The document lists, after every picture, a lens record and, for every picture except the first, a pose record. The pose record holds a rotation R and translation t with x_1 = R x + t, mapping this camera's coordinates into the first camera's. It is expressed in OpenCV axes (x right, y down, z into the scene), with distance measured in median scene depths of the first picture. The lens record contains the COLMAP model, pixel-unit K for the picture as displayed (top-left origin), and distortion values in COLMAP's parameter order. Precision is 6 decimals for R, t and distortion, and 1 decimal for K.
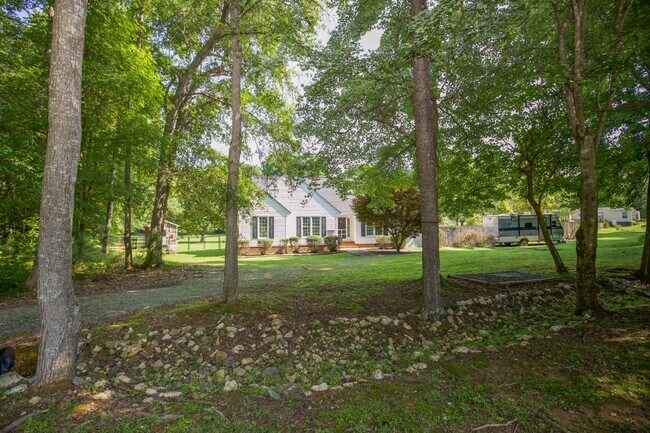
lens RADIAL K [[316.4, 0, 320.6], [0, 316.4, 203.5], [0, 0, 1]] dist [-0.041494, 0.009229]
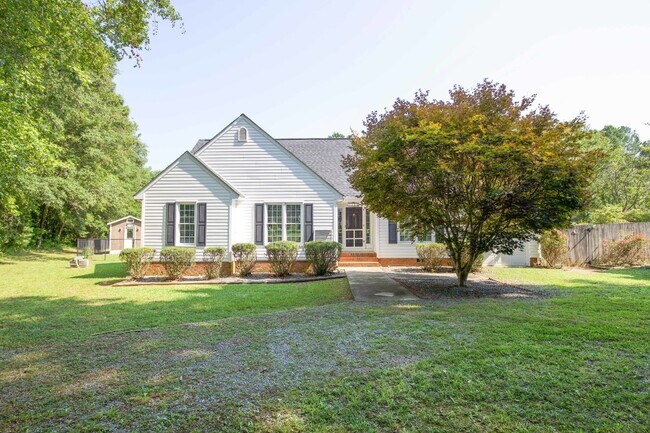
lens RADIAL K [[338.1, 0, 325.0], [0, 338.1, 216.5], [0, 0, 1]] dist [-0.049576, 0.009807]
pose [[0.984181, -0.002302, -0.177153, 0.131616], [0.009383, 0.999190, 0.039141, 0.041753], [0.176919, -0.040184, 0.983405, 0.482988]]
